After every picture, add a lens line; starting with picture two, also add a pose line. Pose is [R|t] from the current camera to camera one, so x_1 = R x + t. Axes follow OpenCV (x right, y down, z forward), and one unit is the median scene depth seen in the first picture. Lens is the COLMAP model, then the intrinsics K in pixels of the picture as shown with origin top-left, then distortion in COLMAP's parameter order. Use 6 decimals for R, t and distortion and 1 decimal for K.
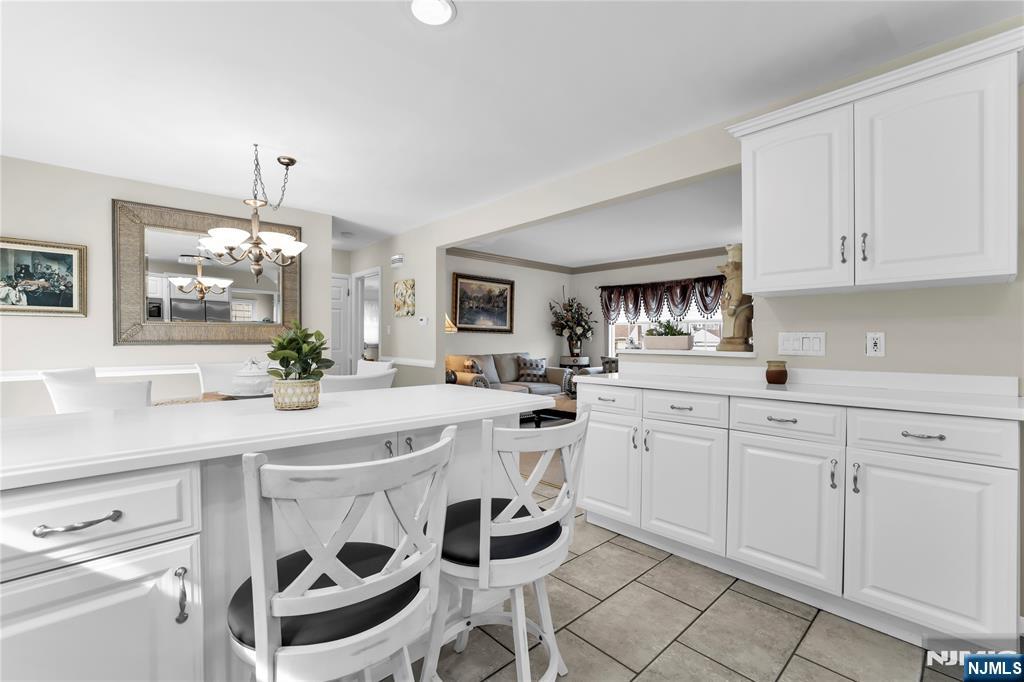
lens RADIAL K [[444.5, 0, 508.0], [0, 444.5, 337.8], [0, 0, 1]] dist [-0.054731, 0.020599]
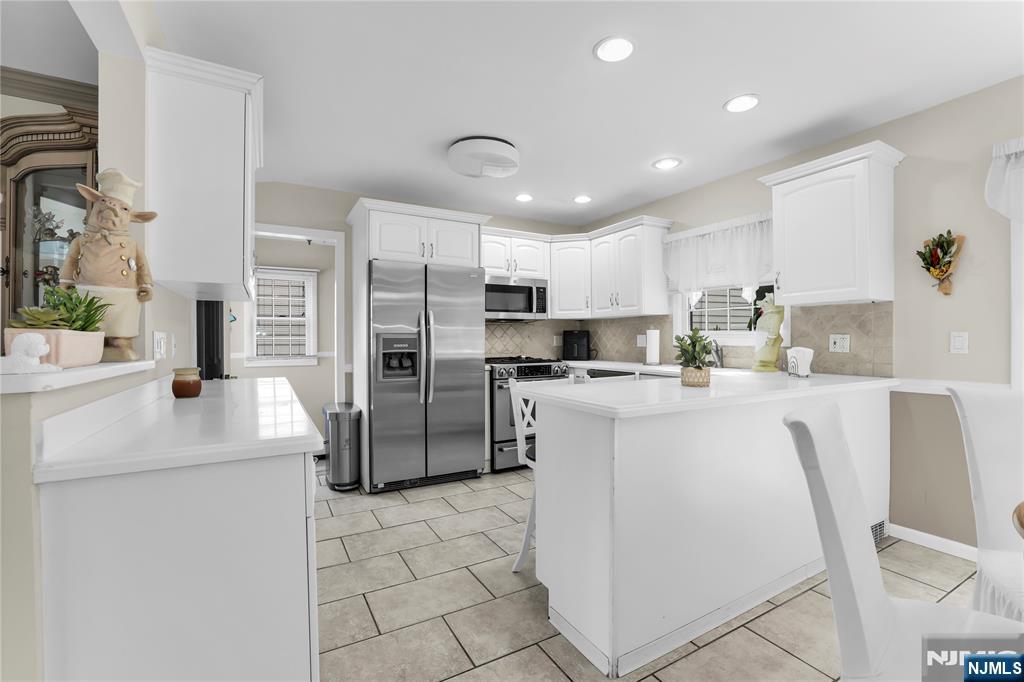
lens RADIAL K [[444.5, 0, 508.0], [0, 444.5, 337.8], [0, 0, 1]] dist [-0.054731, 0.020599]
pose [[-0.970942, 0.001604, 0.239308, -0.092444], [0.000757, 0.999993, -0.003628, 0.003071], [-0.239312, -0.003341, -0.970937, 1.170323]]
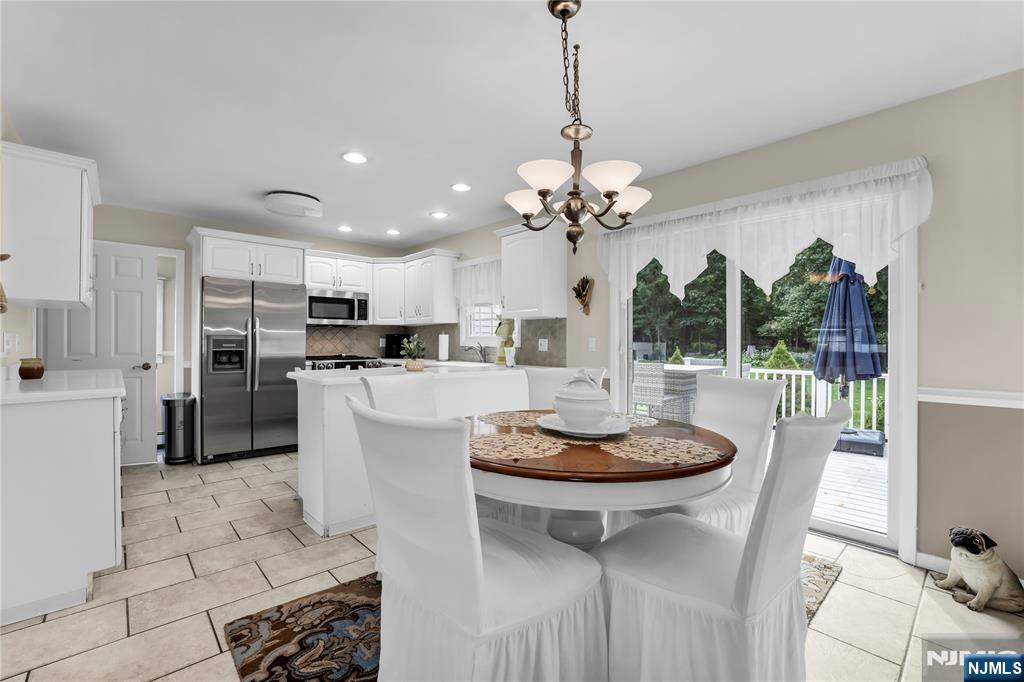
lens RADIAL K [[444.5, 0, 508.0], [0, 444.5, 337.8], [0, 0, 1]] dist [-0.054731, 0.020599]
pose [[-0.999902, -0.005432, 0.012893, -0.444980], [-0.005570, 0.999927, -0.010678, 0.004874], [-0.012834, -0.010749, -0.999860, 1.505241]]
